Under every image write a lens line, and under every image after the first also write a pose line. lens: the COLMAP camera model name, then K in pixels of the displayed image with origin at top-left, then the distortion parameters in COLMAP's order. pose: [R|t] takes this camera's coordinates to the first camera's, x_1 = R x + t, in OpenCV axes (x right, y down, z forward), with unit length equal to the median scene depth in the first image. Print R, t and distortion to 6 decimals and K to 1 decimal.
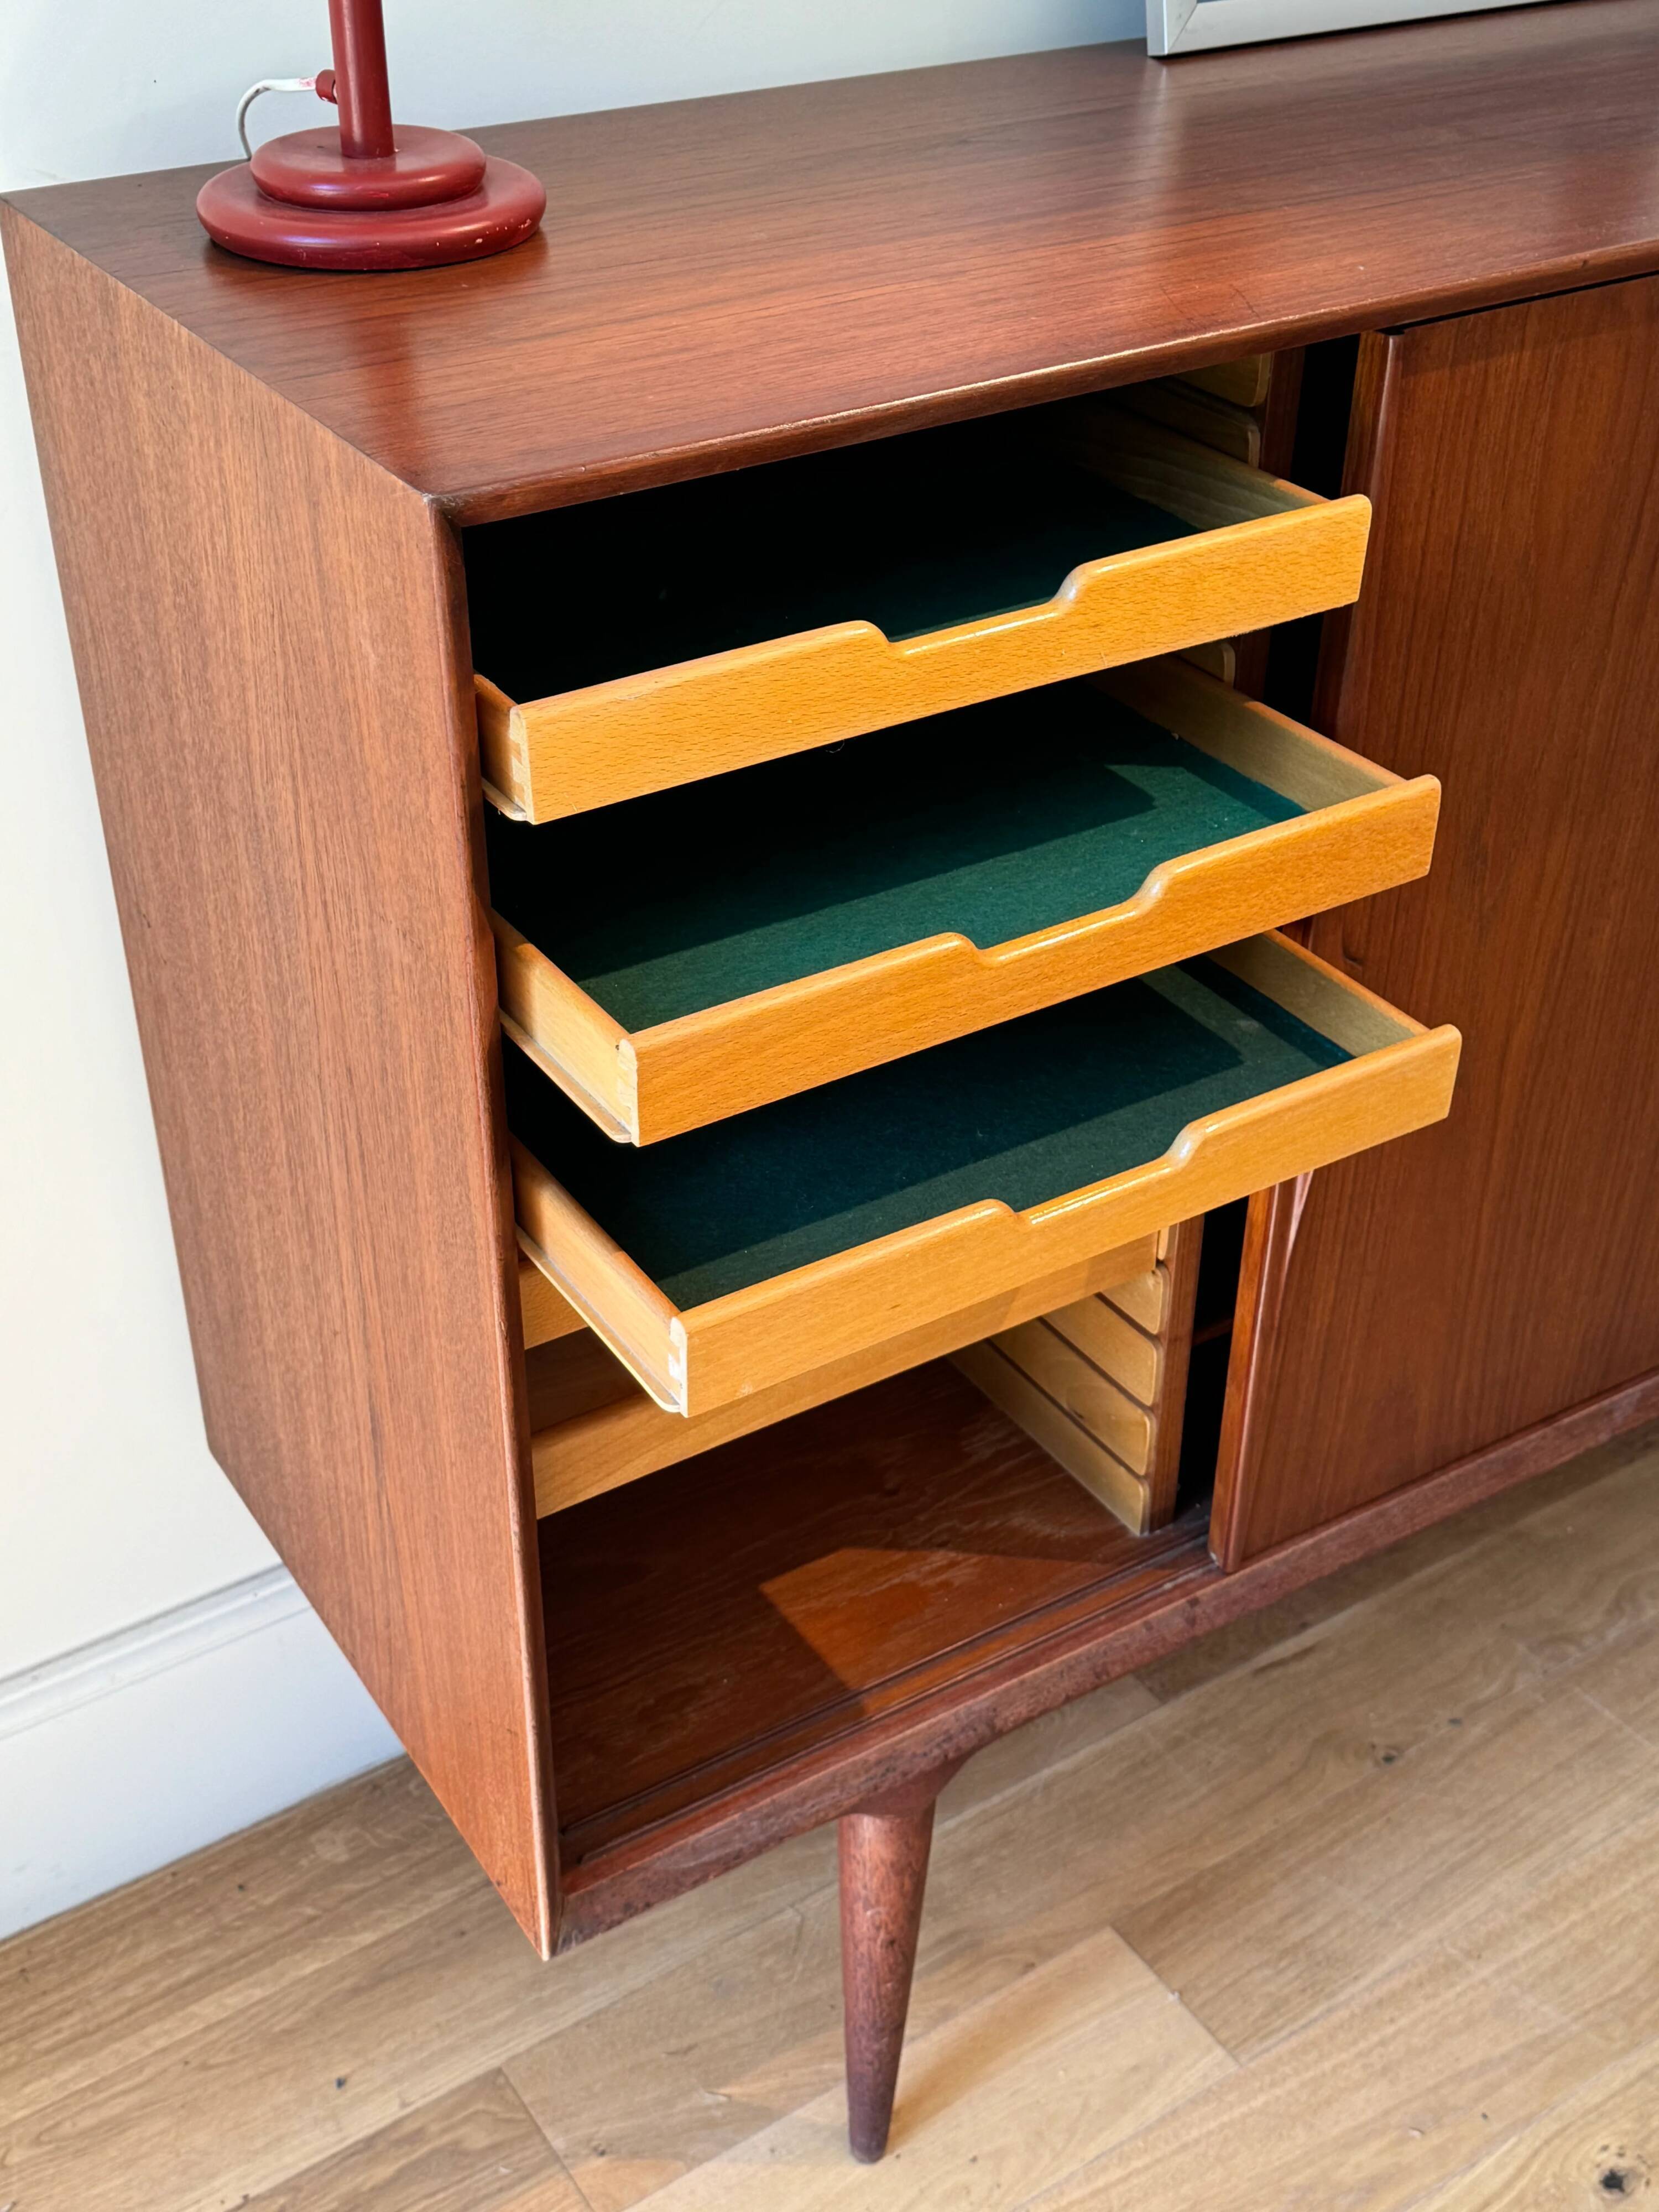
lens RADIAL K [[2577.5, 0, 817.6], [0, 2577.5, 1134.4], [0, 0, 1]] dist [0.079200, 0.000000]
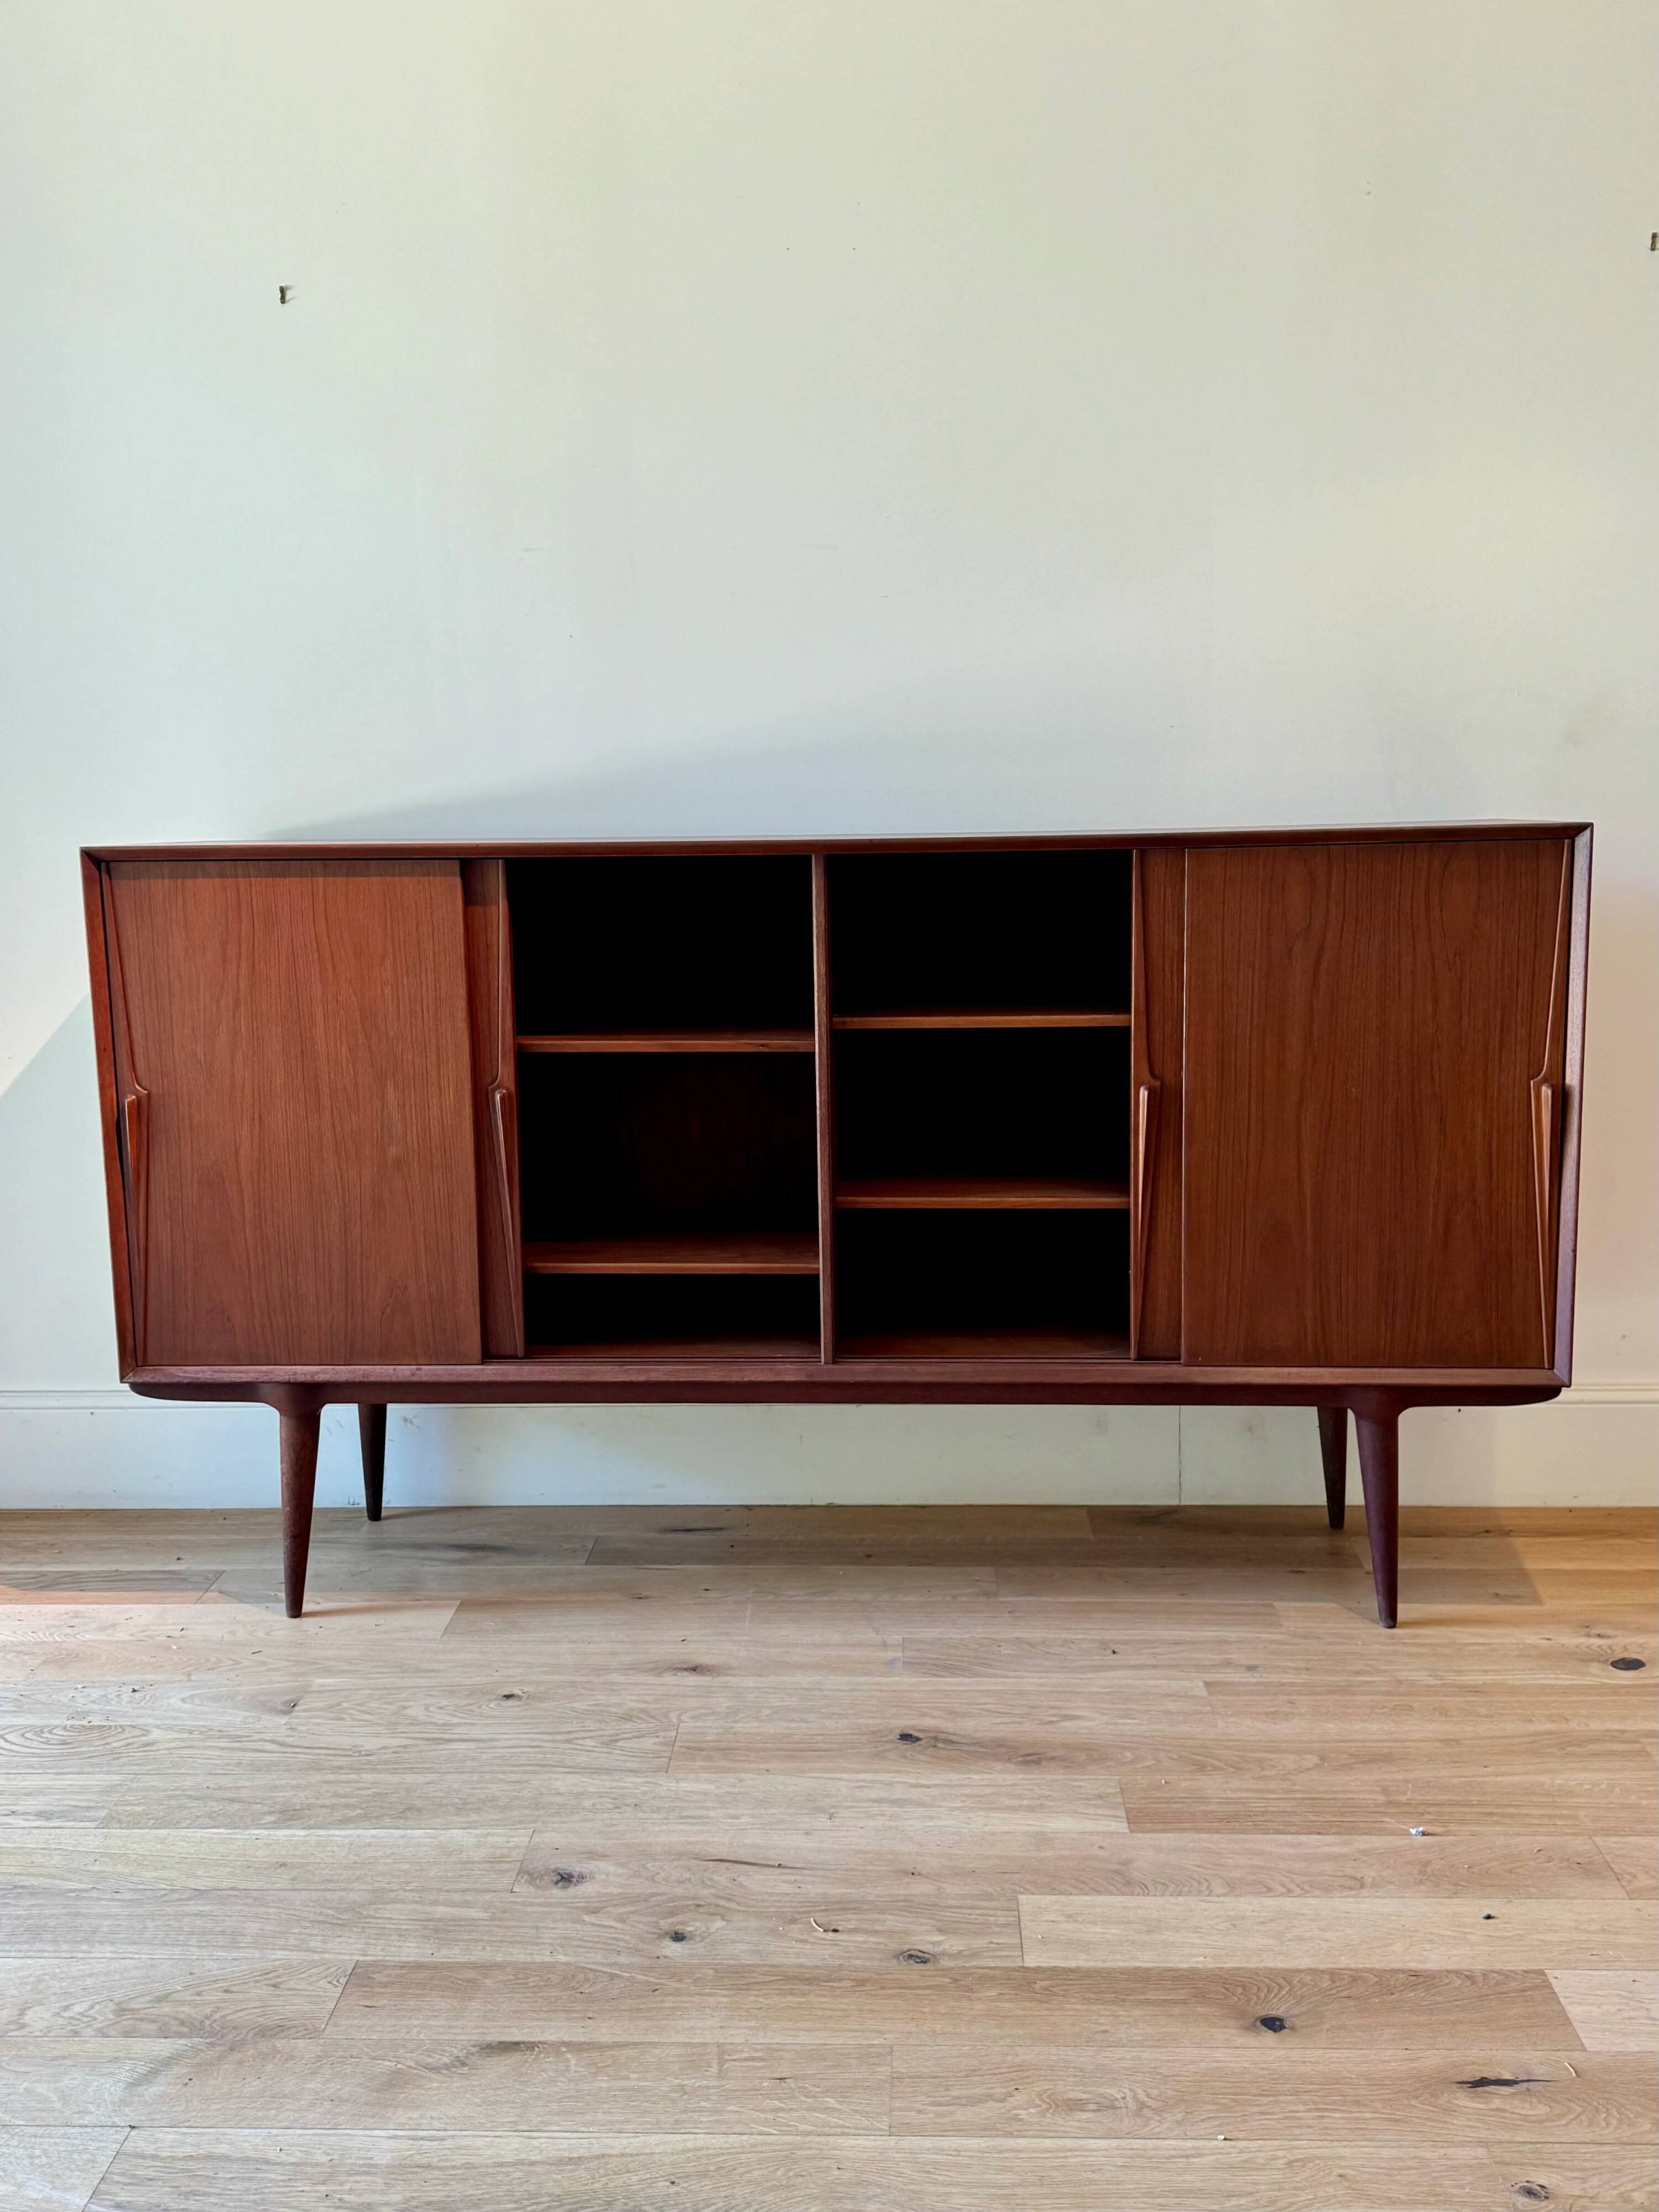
lens RADIAL K [[1975.5, 0, 830.2], [0, 1975.5, 1111.9], [0, 0, 1]] dist [0.094190, -0.014386]
pose [[0.806373, 0.070179, -0.587229, 1.441239], [-0.310860, 0.895000, -0.319908, 0.411600], [0.503119, 0.440512, 0.743519, -0.298243]]
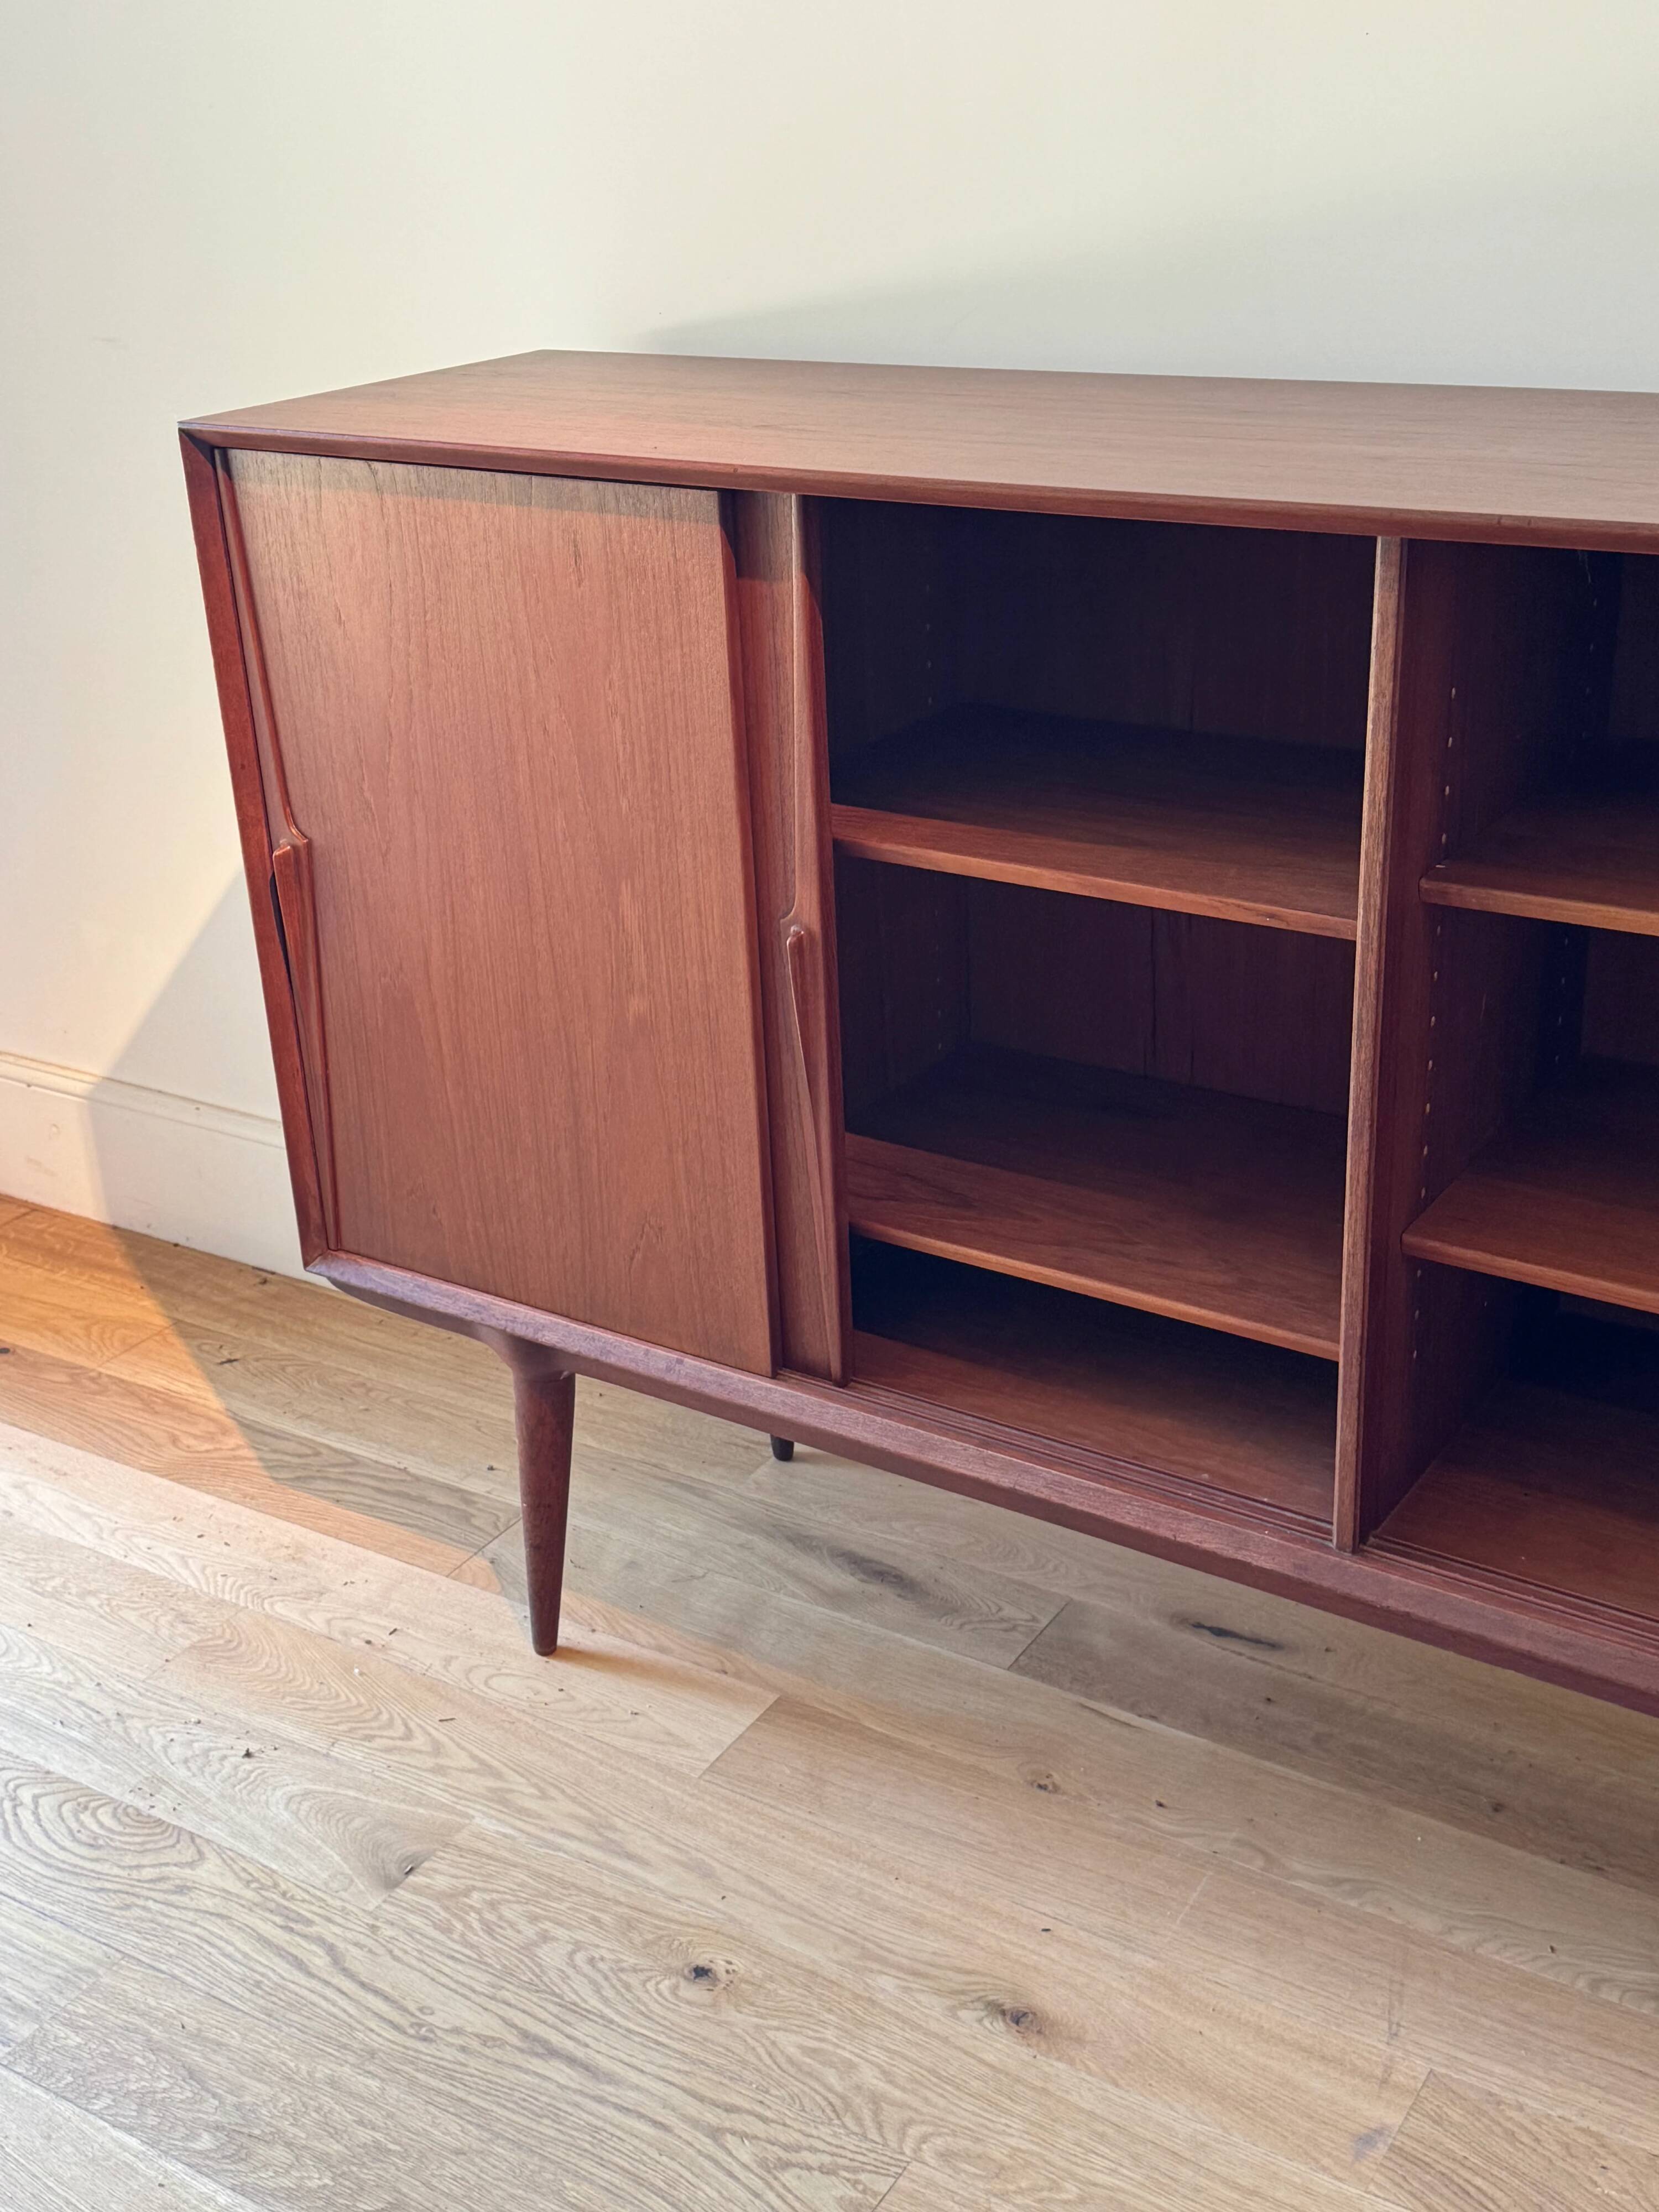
lens RADIAL K [[2505.9, 0, 833.3], [0, 2505.9, 1113.9], [0, 0, 1]] dist [0.106782, 0.000000]
pose [[0.404145, 0.346055, -0.846707, 1.221962], [-0.471658, 0.871959, 0.131247, -0.153110], [0.783713, 0.346313, 0.515618, 0.270919]]
